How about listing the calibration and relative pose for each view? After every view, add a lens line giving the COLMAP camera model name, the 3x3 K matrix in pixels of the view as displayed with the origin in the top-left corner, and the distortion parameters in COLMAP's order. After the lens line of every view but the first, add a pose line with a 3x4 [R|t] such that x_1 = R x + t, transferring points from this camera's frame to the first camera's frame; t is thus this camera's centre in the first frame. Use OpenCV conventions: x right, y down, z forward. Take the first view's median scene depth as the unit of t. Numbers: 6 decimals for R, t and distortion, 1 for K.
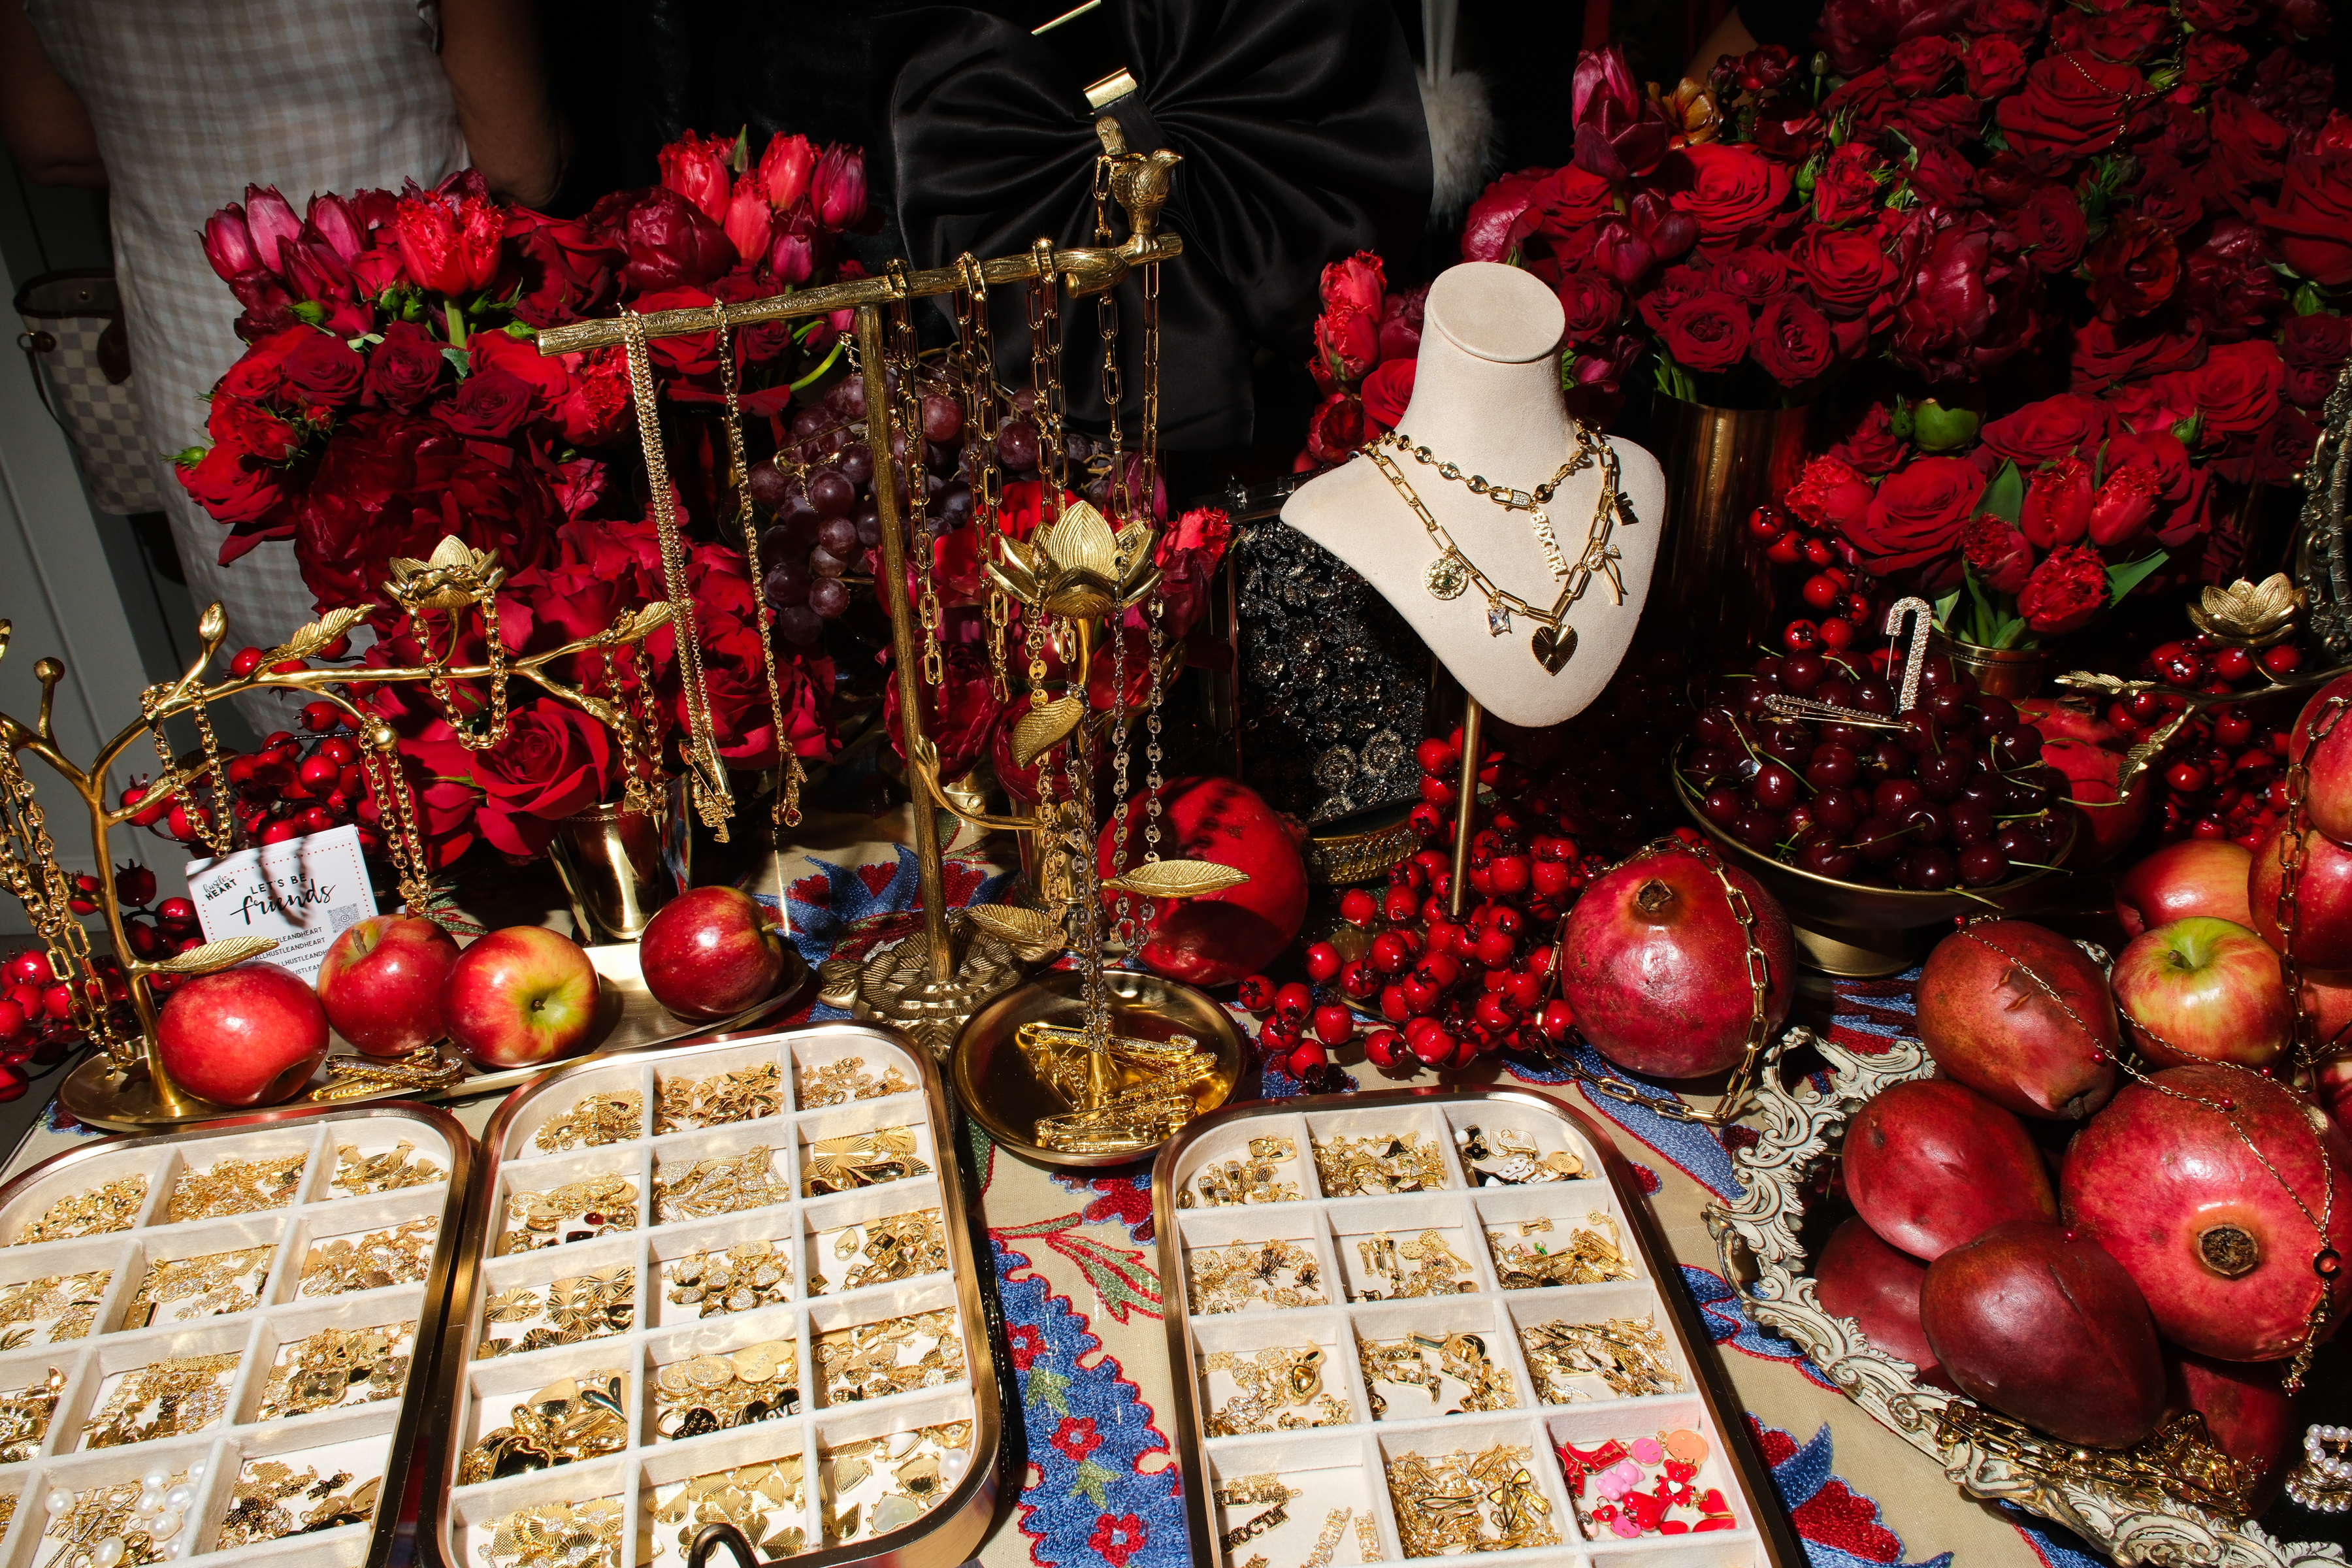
lens RADIAL K [[1788.6, 0, 1176.0], [0, 1788.6, 784.0], [0, 0, 1]] dist [-0.061716, 0.010192]
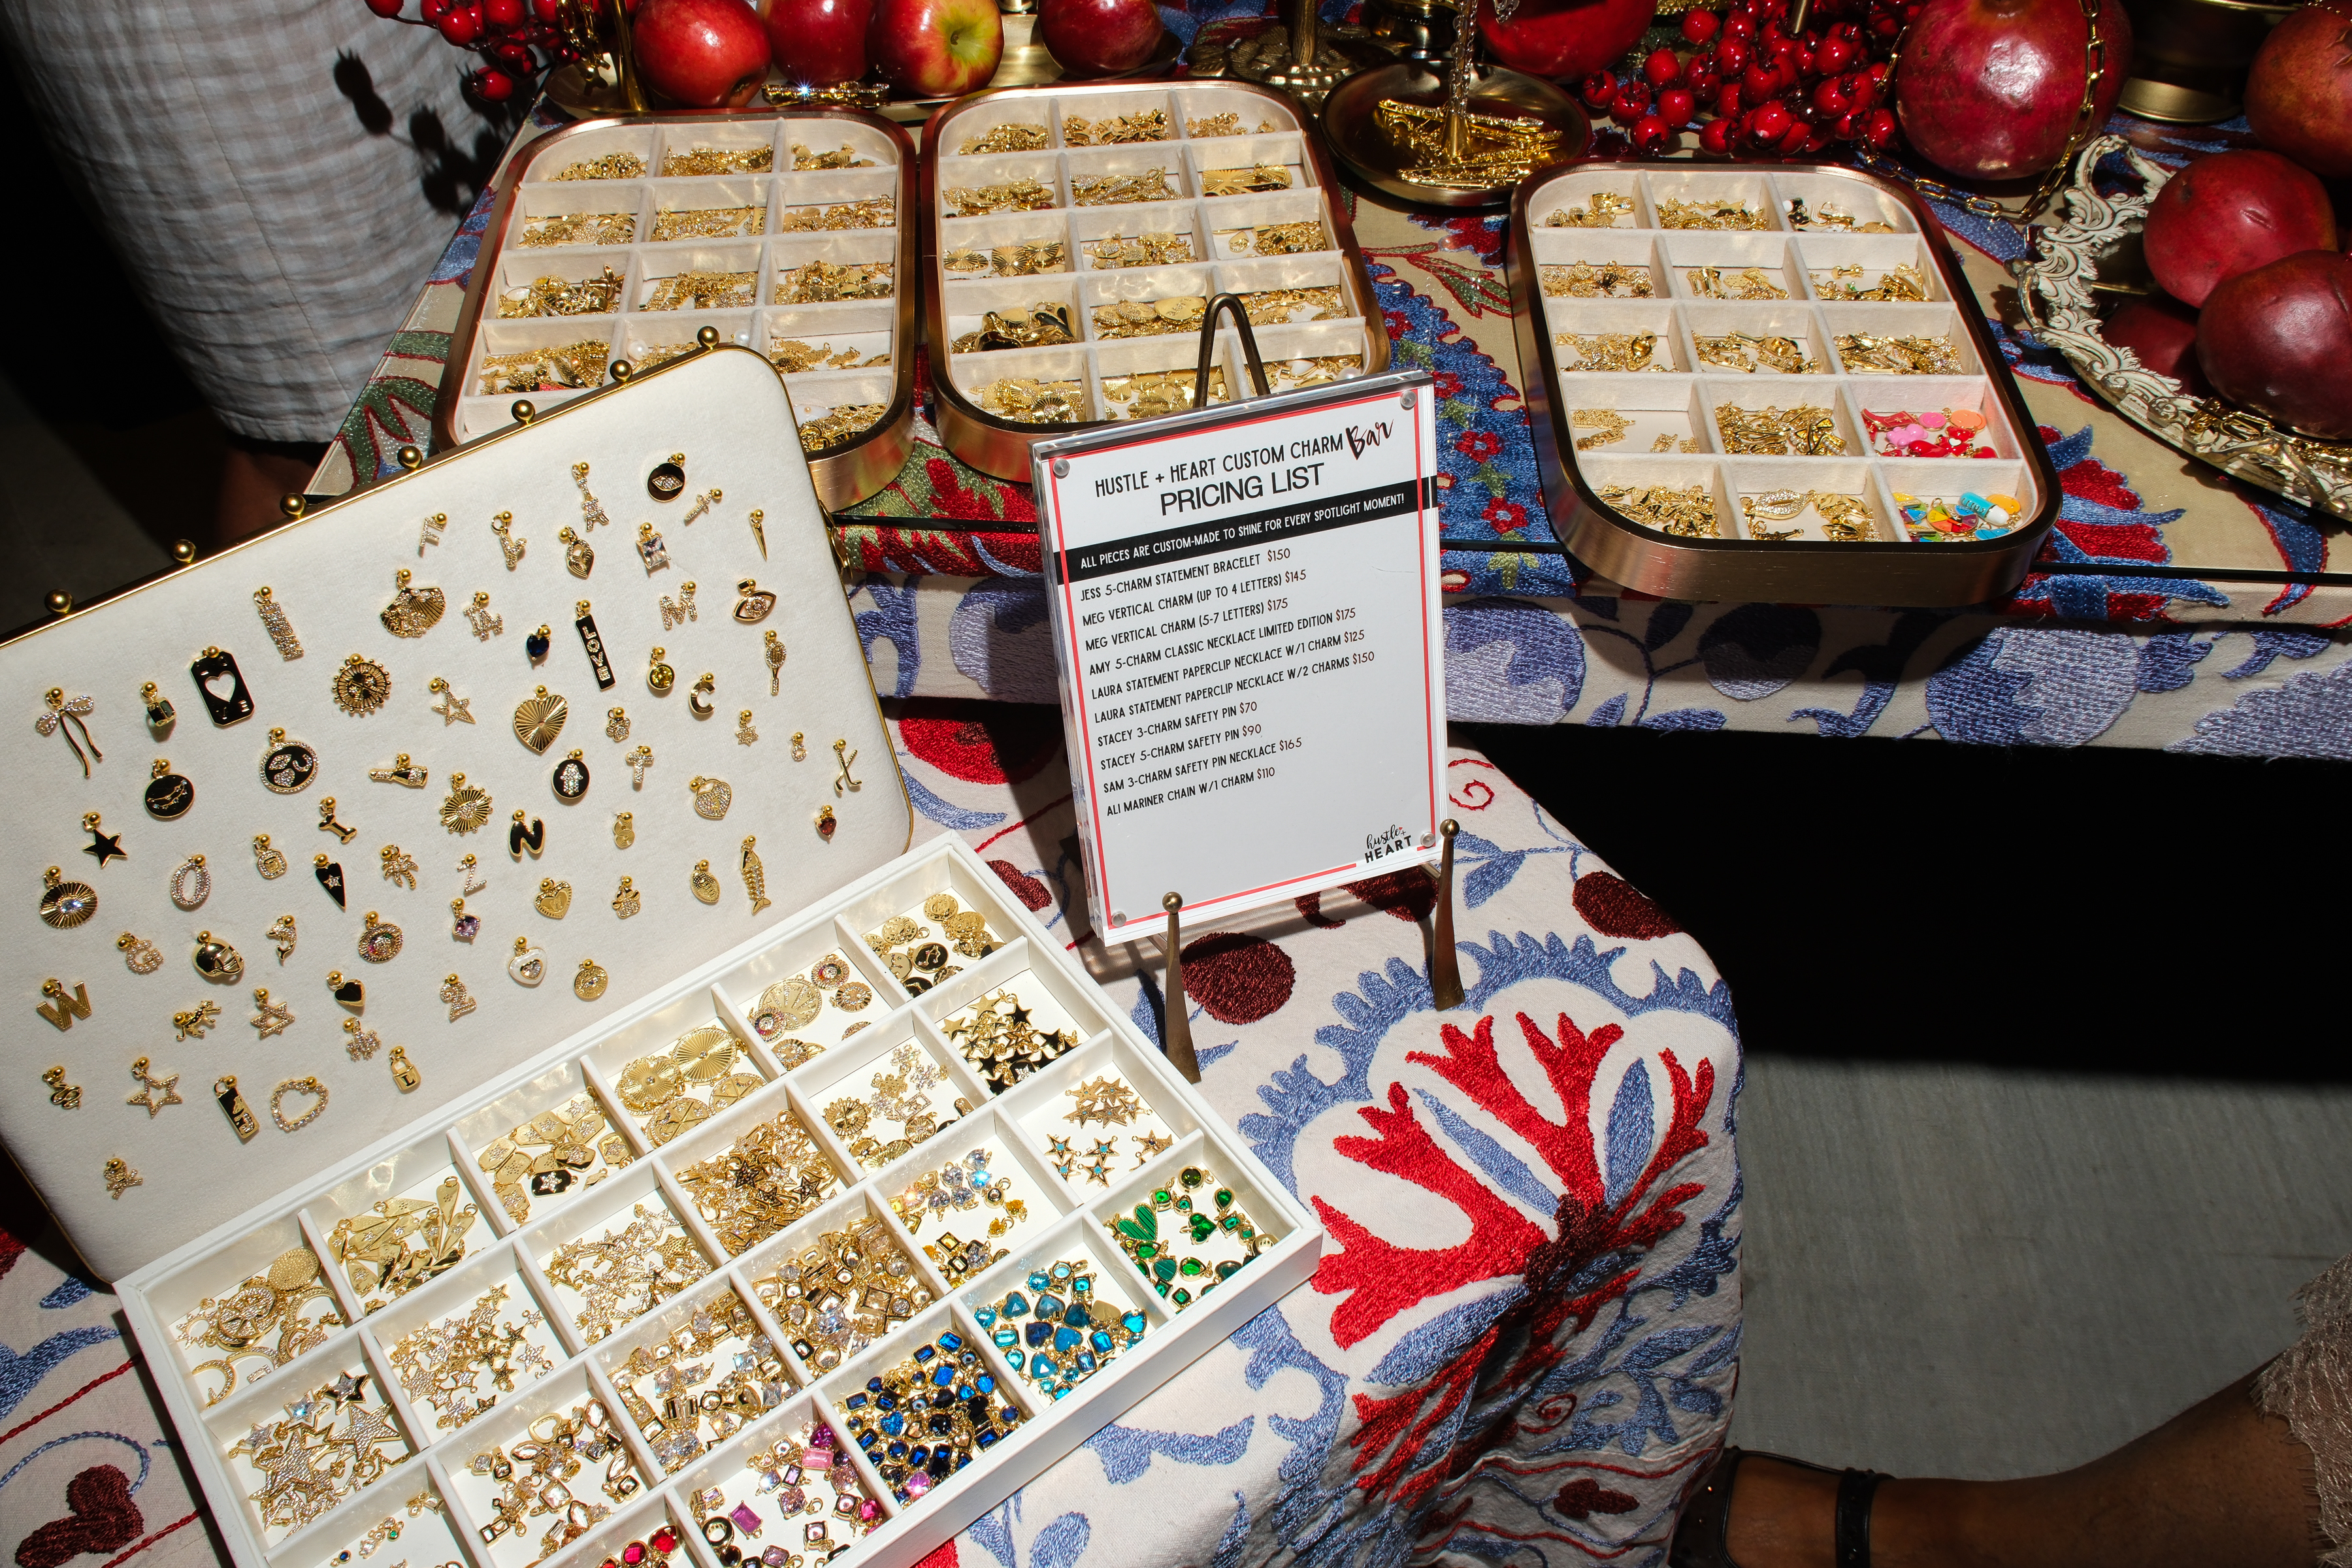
lens RADIAL K [[1788.6, 0, 1176.0], [0, 1788.6, 784.0], [0, 0, 1]] dist [-0.061716, 0.010192]
pose [[0.990868, 0.098558, -0.092017, -0.085972], [-0.059962, 0.933327, 0.353986, 0.184325], [0.120770, -0.345236, 0.930713, -0.204300]]
